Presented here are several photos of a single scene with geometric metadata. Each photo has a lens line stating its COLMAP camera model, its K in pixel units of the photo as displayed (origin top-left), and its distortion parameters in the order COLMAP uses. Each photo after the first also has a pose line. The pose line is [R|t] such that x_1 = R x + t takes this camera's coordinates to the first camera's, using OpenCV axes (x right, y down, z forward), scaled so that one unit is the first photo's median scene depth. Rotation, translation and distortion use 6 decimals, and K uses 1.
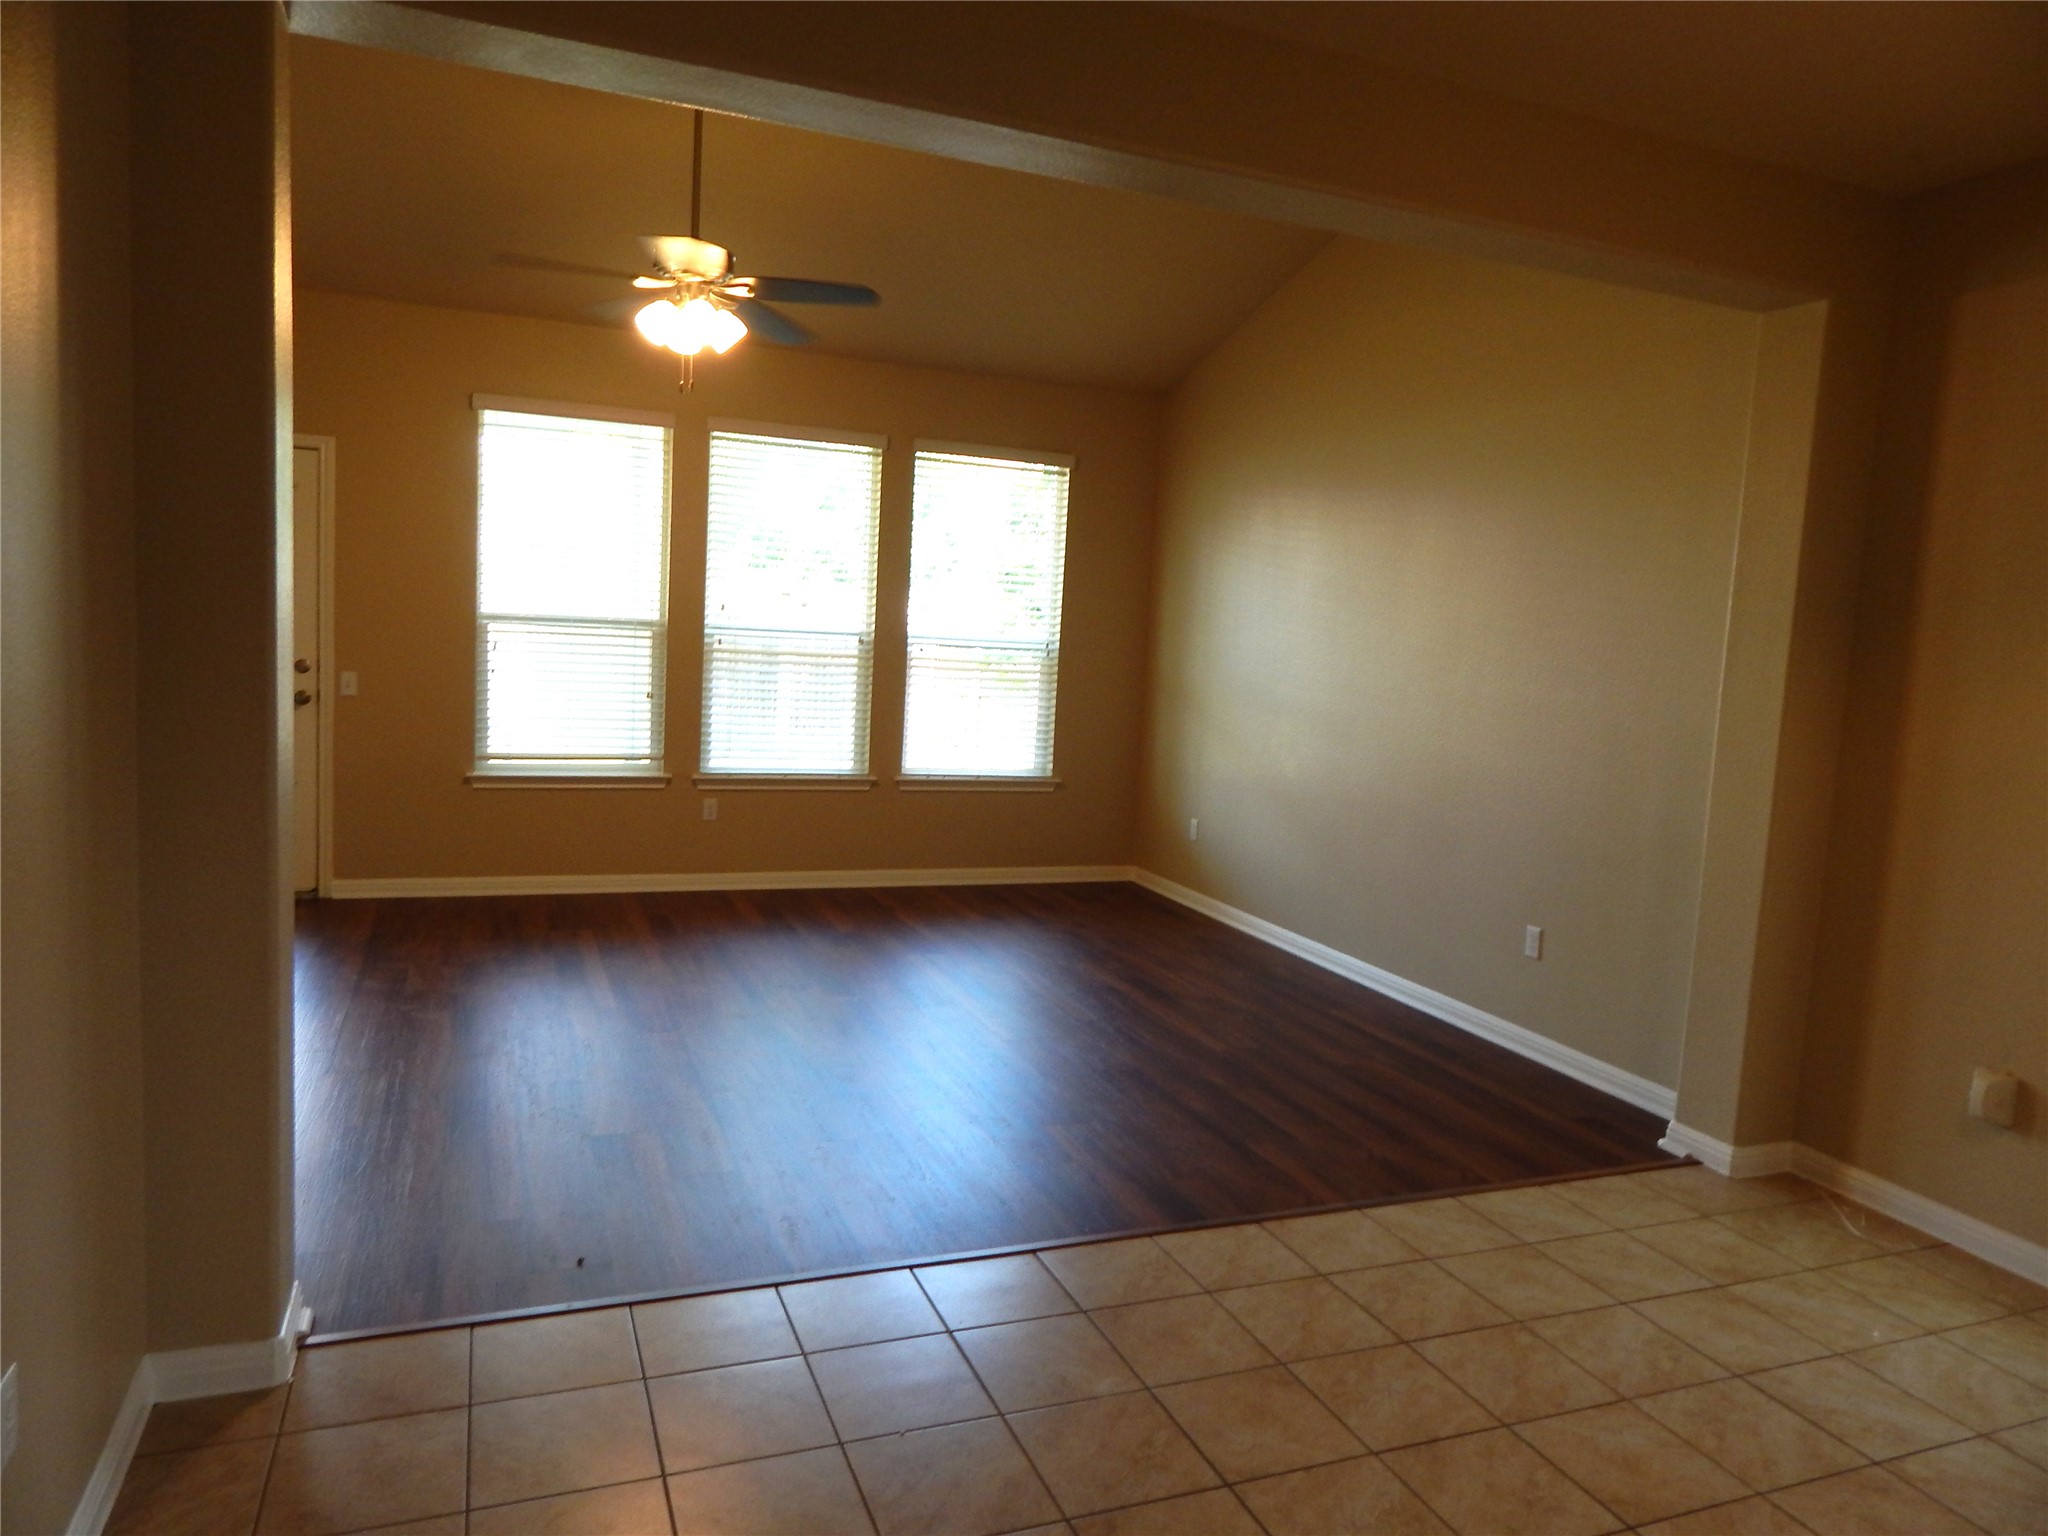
lens RADIAL K [[1344.6, 0, 1024.0], [0, 1344.6, 768.0], [0, 0, 1]] dist [-0.001856, 0.000318]
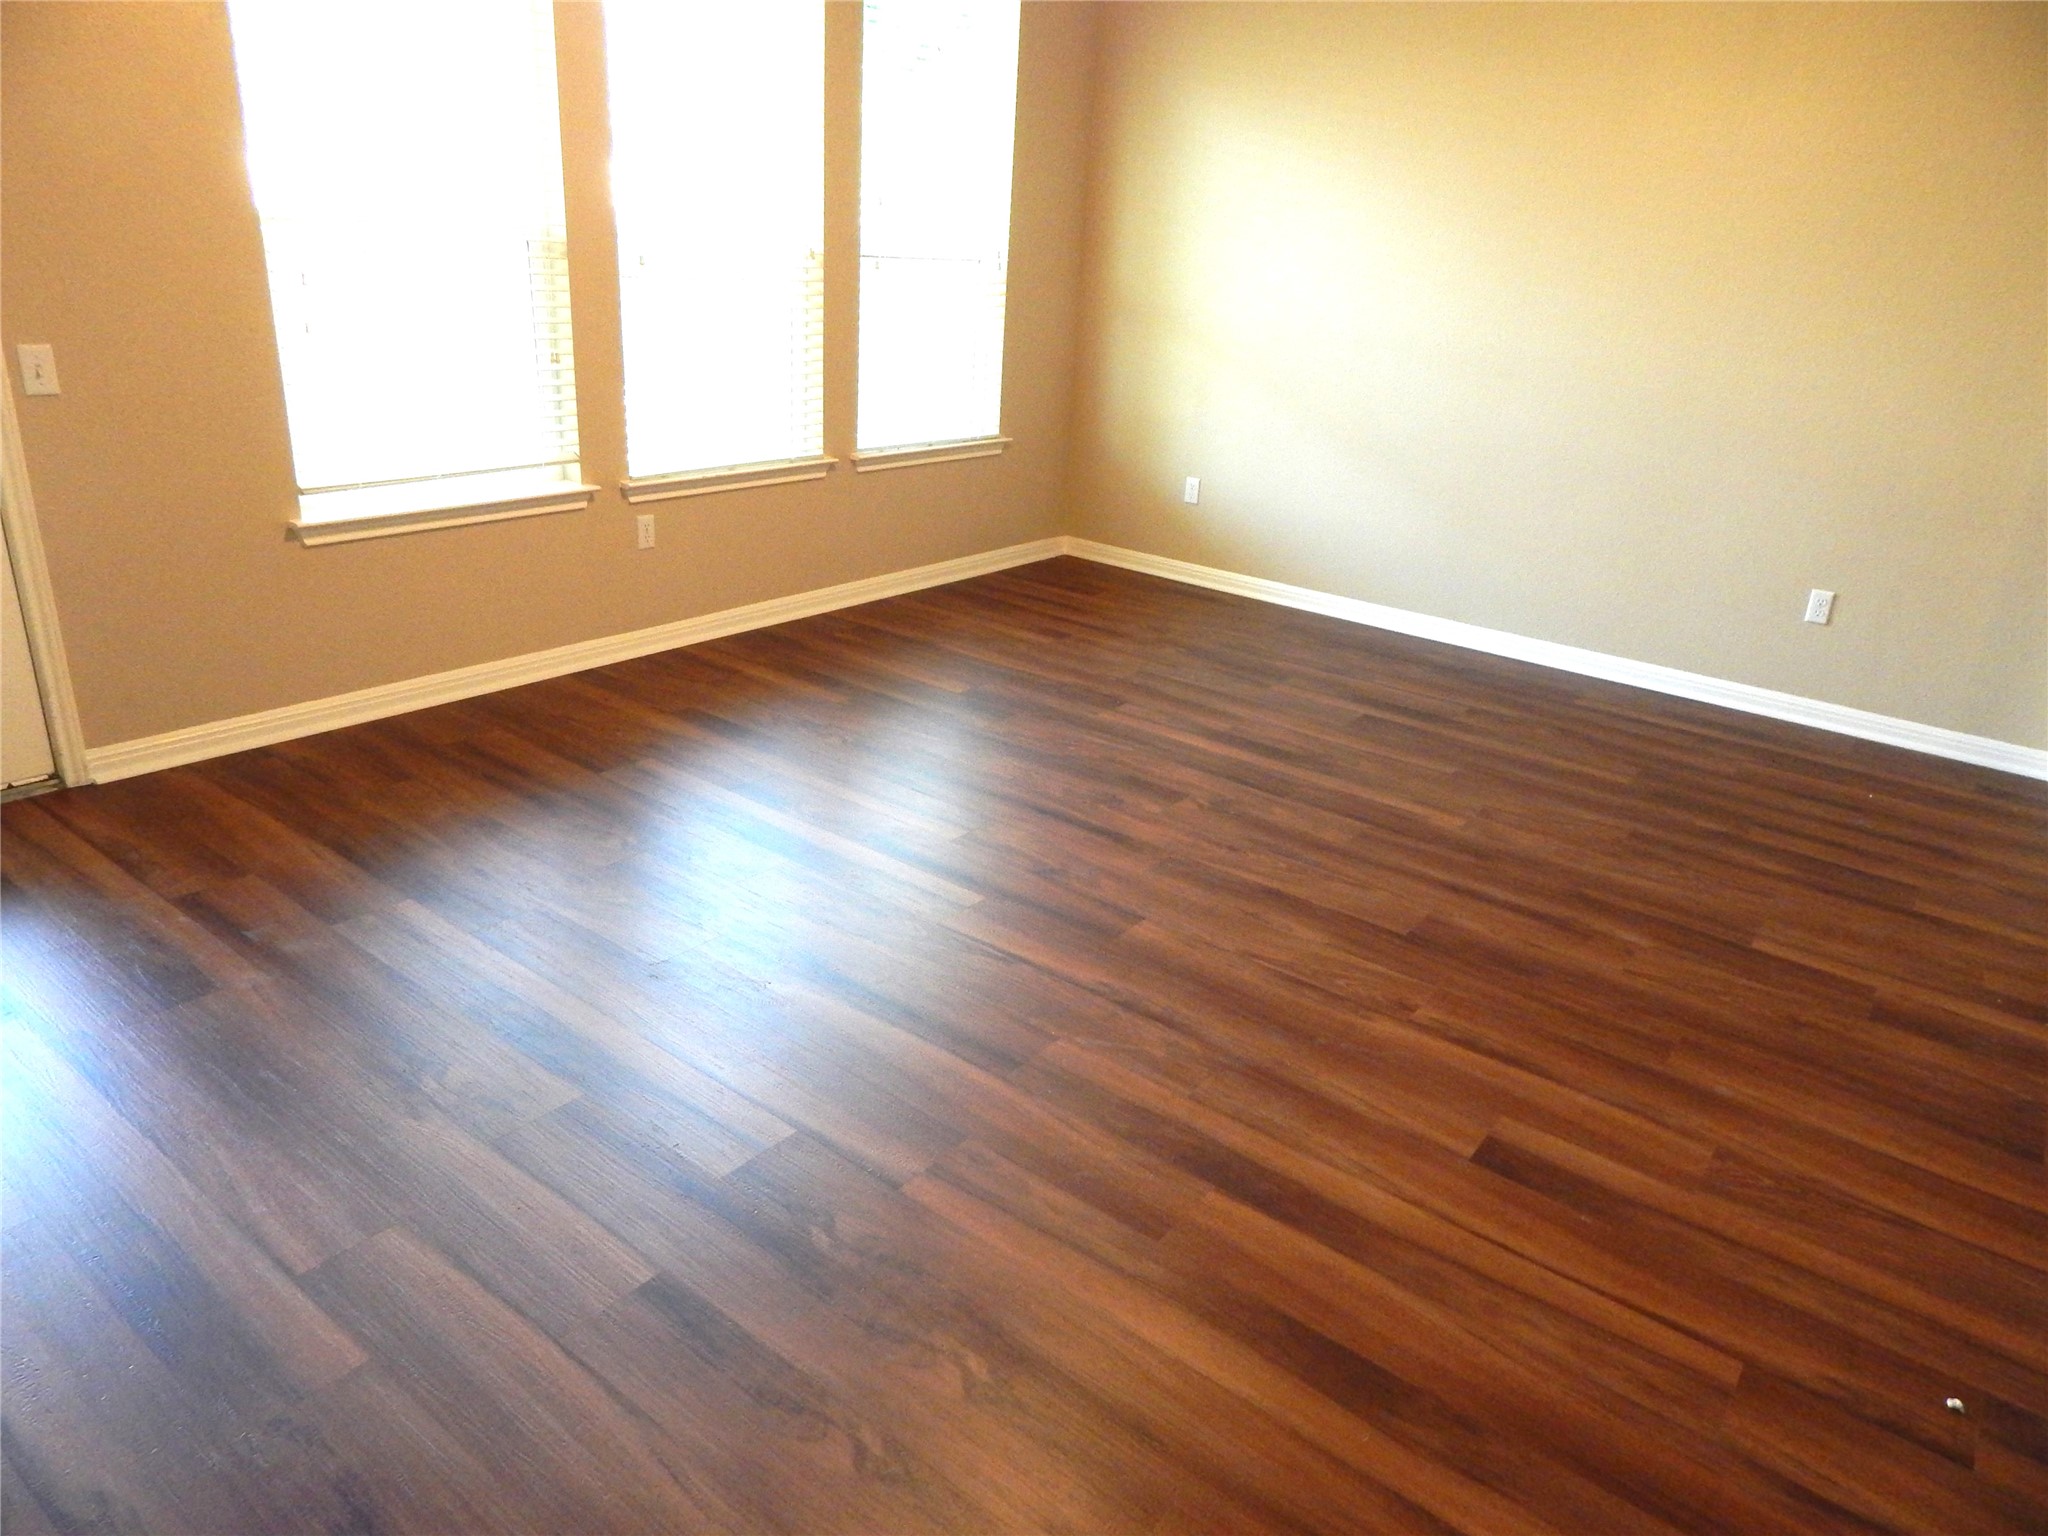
lens RADIAL K [[1344.6, 0, 1024.0], [0, 1344.6, 768.0], [0, 0, 1]] dist [-0.001856, 0.000318]
pose [[0.859288, -0.190013, 0.474889, -0.429776], [0.038905, 0.950029, 0.309728, -0.058522], [-0.510011, -0.247670, 0.823741, 0.352567]]
